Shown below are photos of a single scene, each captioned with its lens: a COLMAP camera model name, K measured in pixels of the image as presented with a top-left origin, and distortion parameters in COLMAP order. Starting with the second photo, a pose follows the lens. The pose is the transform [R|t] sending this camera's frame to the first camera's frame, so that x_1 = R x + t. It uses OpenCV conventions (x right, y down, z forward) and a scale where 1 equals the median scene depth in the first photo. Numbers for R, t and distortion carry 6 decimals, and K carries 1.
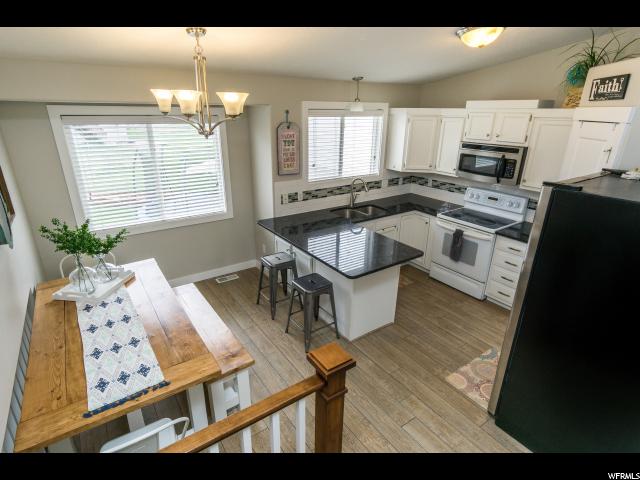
lens RADIAL K [[339.0, 0, 318.1], [0, 339.0, 241.5], [0, 0, 1]] dist [0.001002, 0.003304]
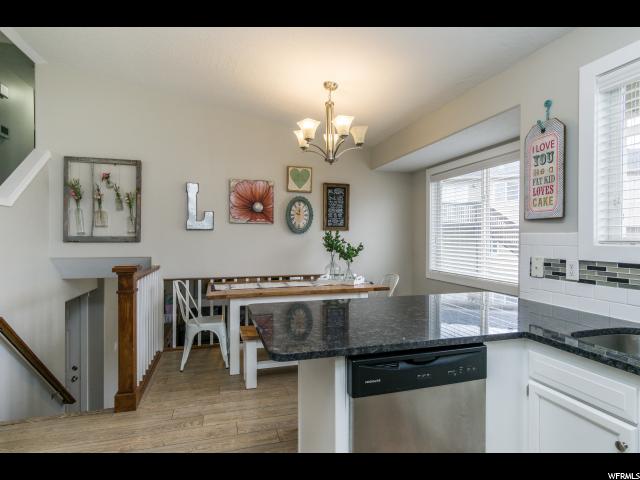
lens RADIAL K [[339.0, 0, 321.2], [0, 339.0, 239.4], [0, 0, 1]] dist [0.001002, 0.003304]
pose [[-0.303505, -0.000027, -0.952830, 0.499204], [-0.349325, 0.930374, 0.111244, -0.110693], [0.886485, 0.366611, -0.282383, 0.861519]]
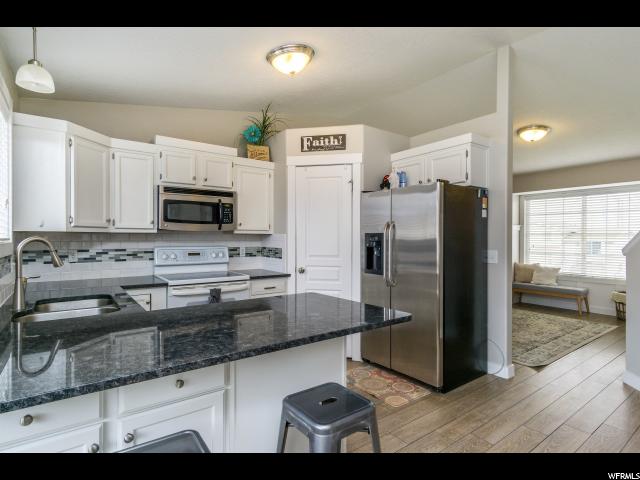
lens RADIAL K [[339.0, 0, 315.2], [0, 339.0, 241.7], [0, 0, 1]] dist [0.001002, 0.003304]
pose [[-0.025469, -0.023355, 0.999403, -0.360422], [0.359279, 0.932717, 0.030953, -0.076520], [-0.932883, 0.359853, -0.015364, 0.757620]]
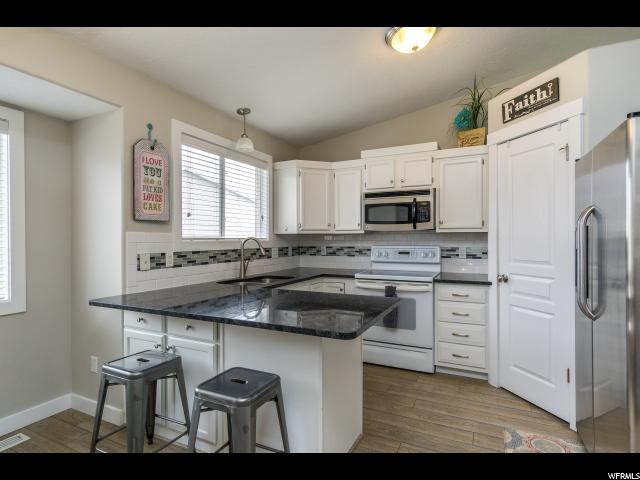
lens RADIAL K [[339.0, 0, 317.5], [0, 339.0, 241.8], [0, 0, 1]] dist [0.001002, 0.003304]
pose [[0.876449, -0.017795, 0.481166, -0.119107], [0.186487, 0.933866, -0.305150, 0.080088], [-0.443915, 0.357180, 0.821804, 0.376765]]
